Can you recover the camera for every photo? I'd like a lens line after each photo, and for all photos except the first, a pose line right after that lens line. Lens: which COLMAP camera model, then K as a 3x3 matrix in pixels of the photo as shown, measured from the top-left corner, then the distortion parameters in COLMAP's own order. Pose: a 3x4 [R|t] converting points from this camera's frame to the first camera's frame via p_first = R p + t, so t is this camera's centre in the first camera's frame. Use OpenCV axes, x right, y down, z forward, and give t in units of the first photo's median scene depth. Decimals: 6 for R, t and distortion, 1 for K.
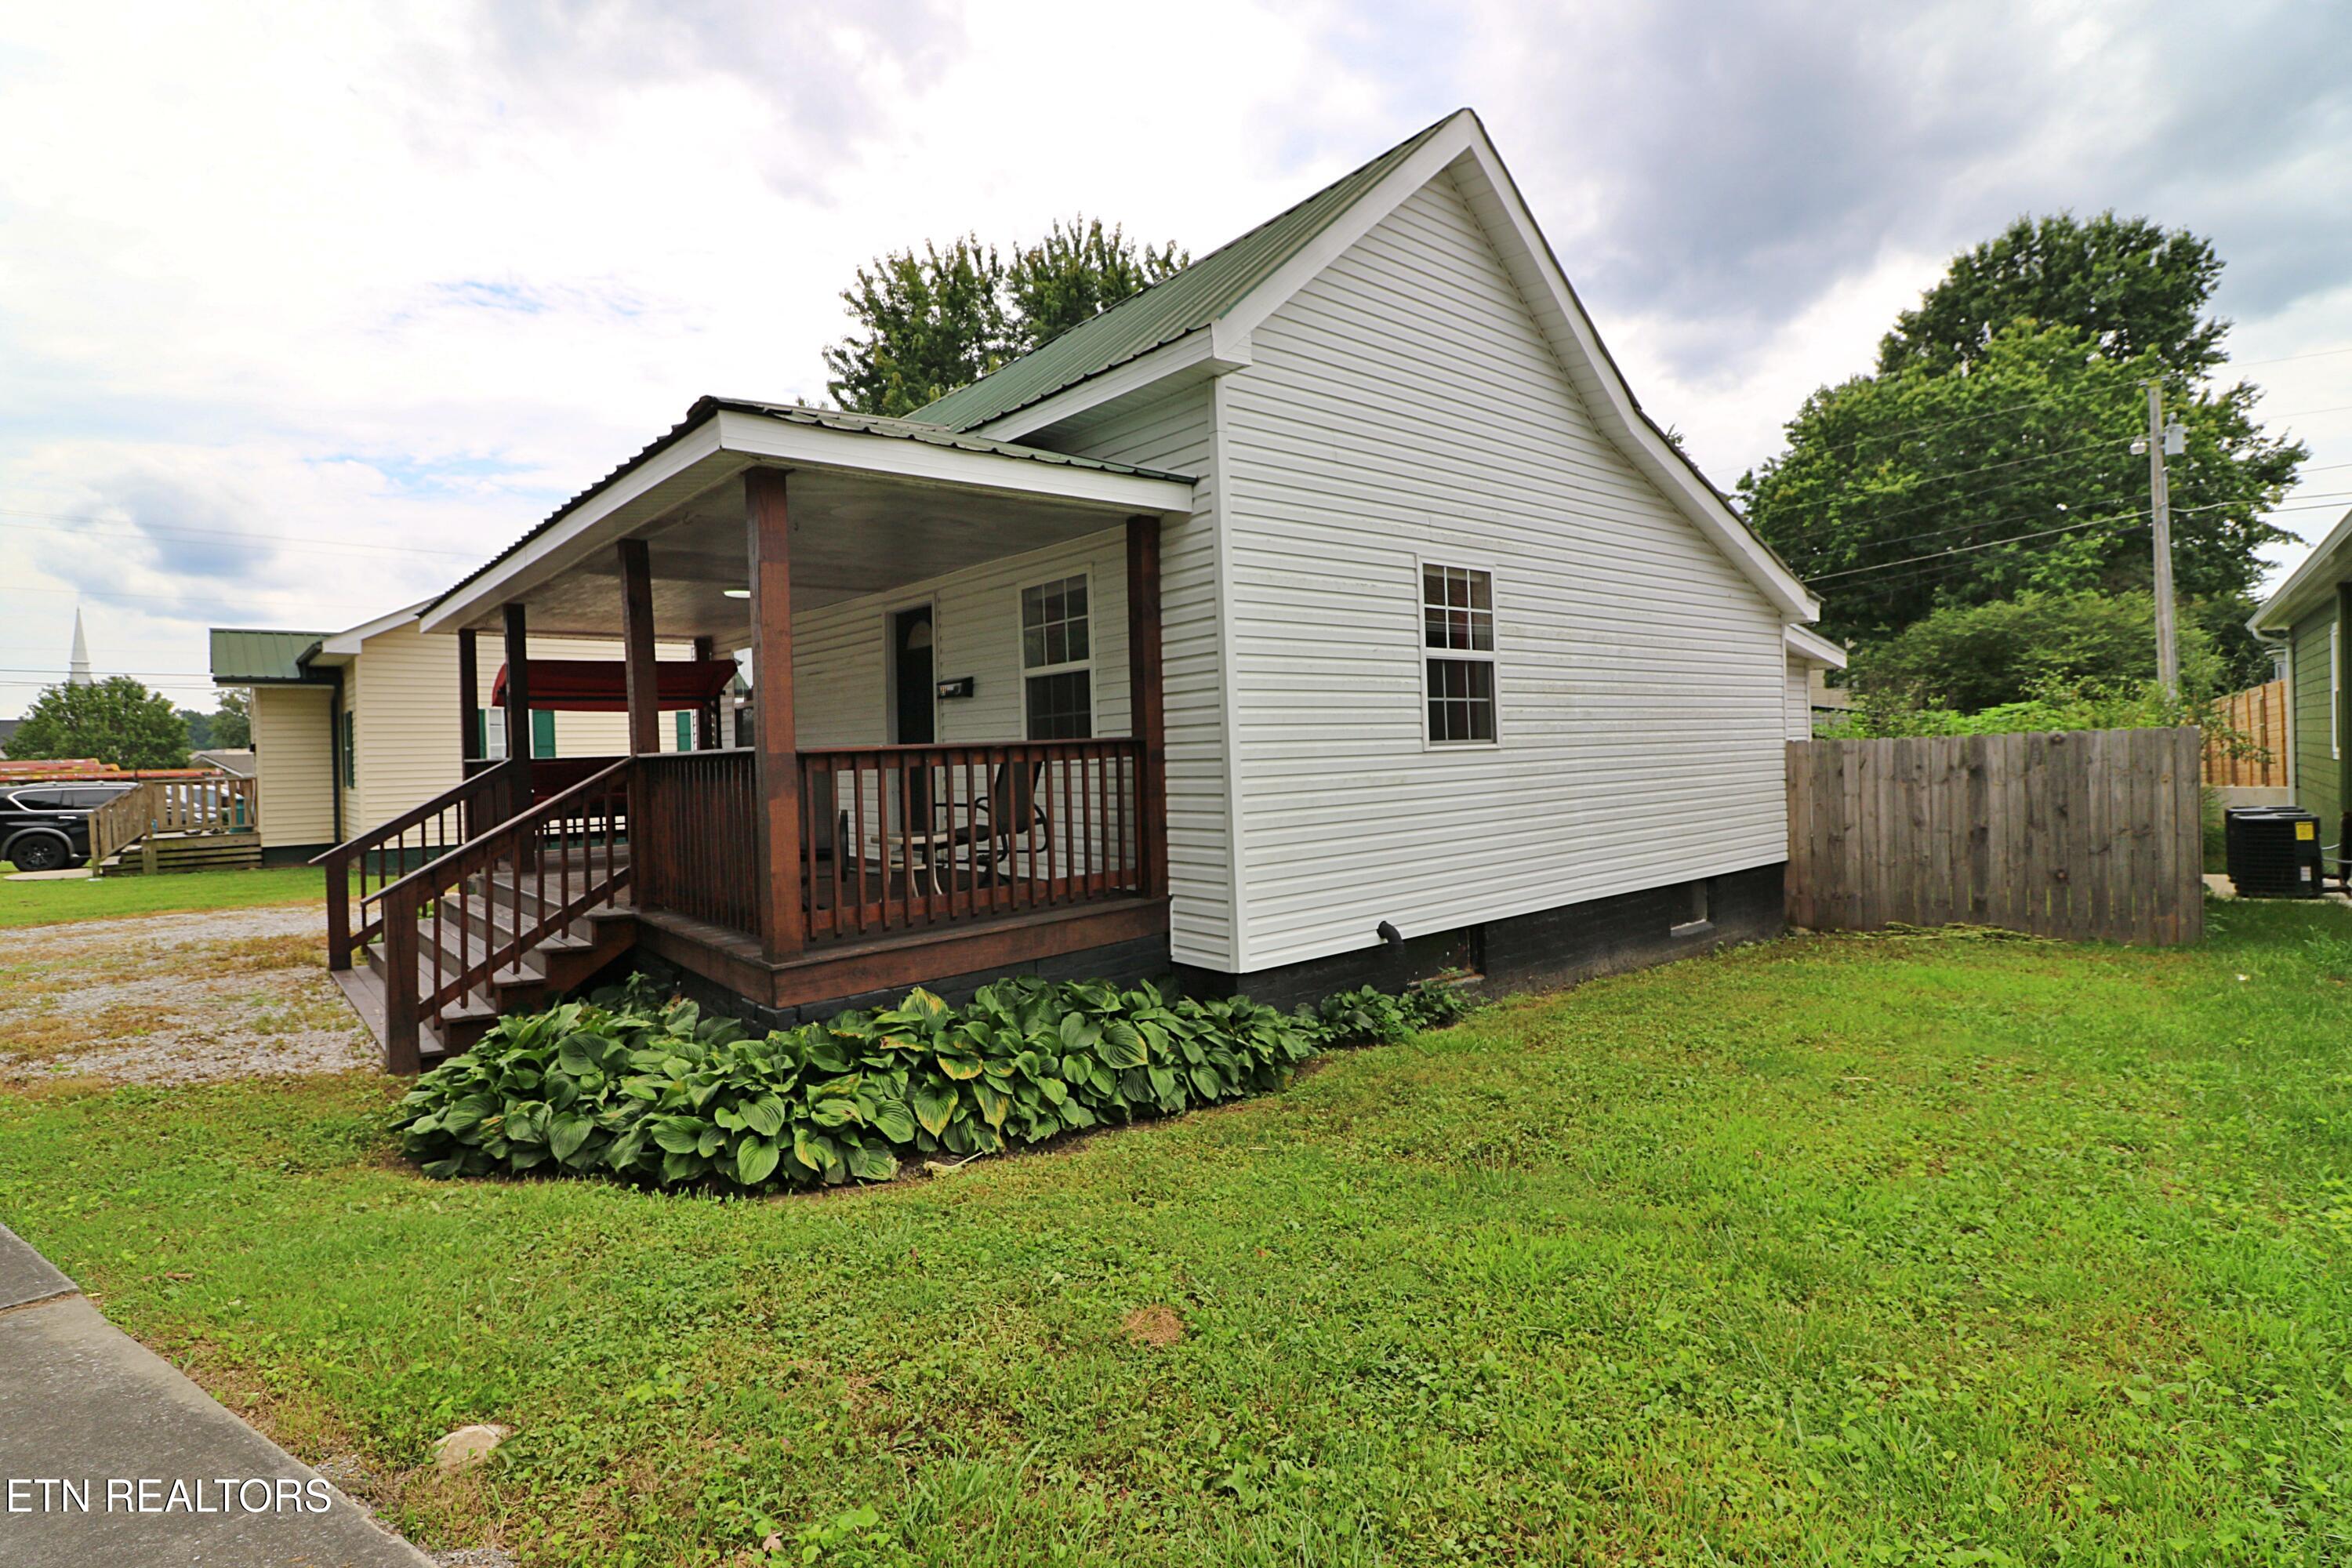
lens RADIAL K [[1130.6, 0, 1170.1], [0, 1130.6, 771.6], [0, 0, 1]] dist [0.000157, -0.013591]
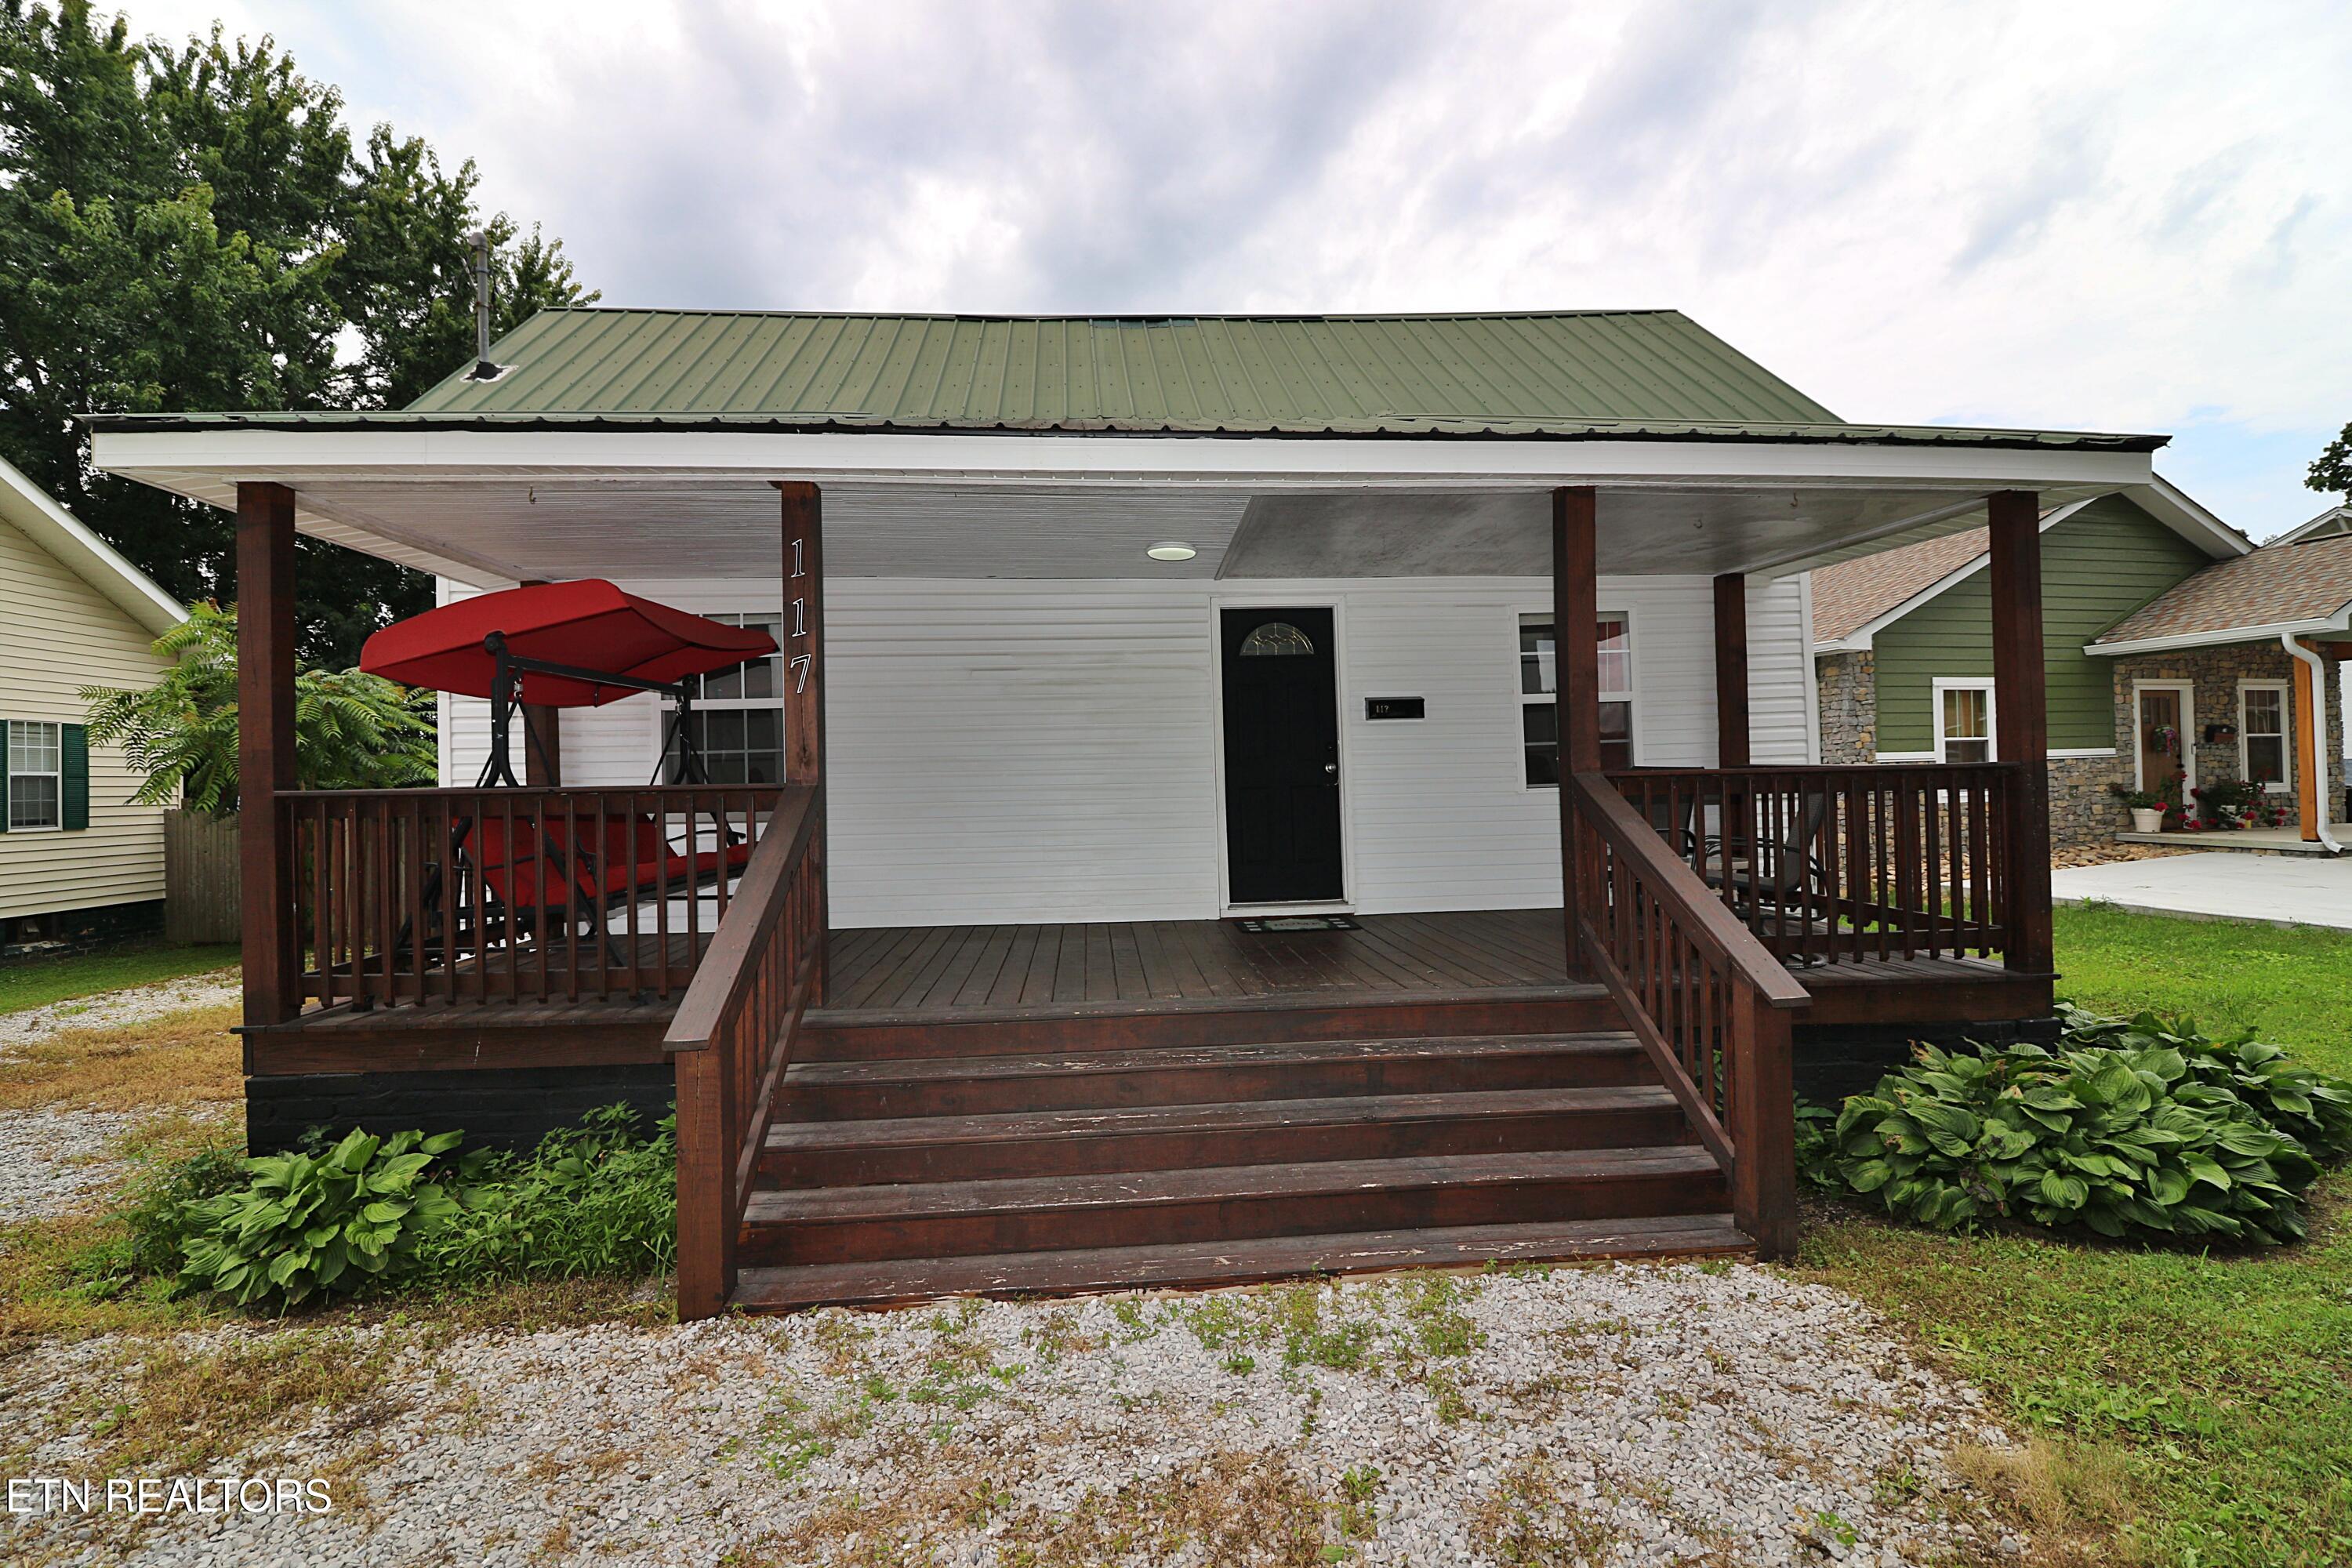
lens RADIAL K [[1075.5, 0, 1173.4], [0, 1075.5, 767.2], [0, 0, 1]] dist [-0.002762, -0.012005]
pose [[0.593263, 0.022155, 0.804704, -0.262868], [0.018508, 0.998982, -0.041148, 0.001151], [-0.804796, 0.039305, 0.592248, 0.173961]]
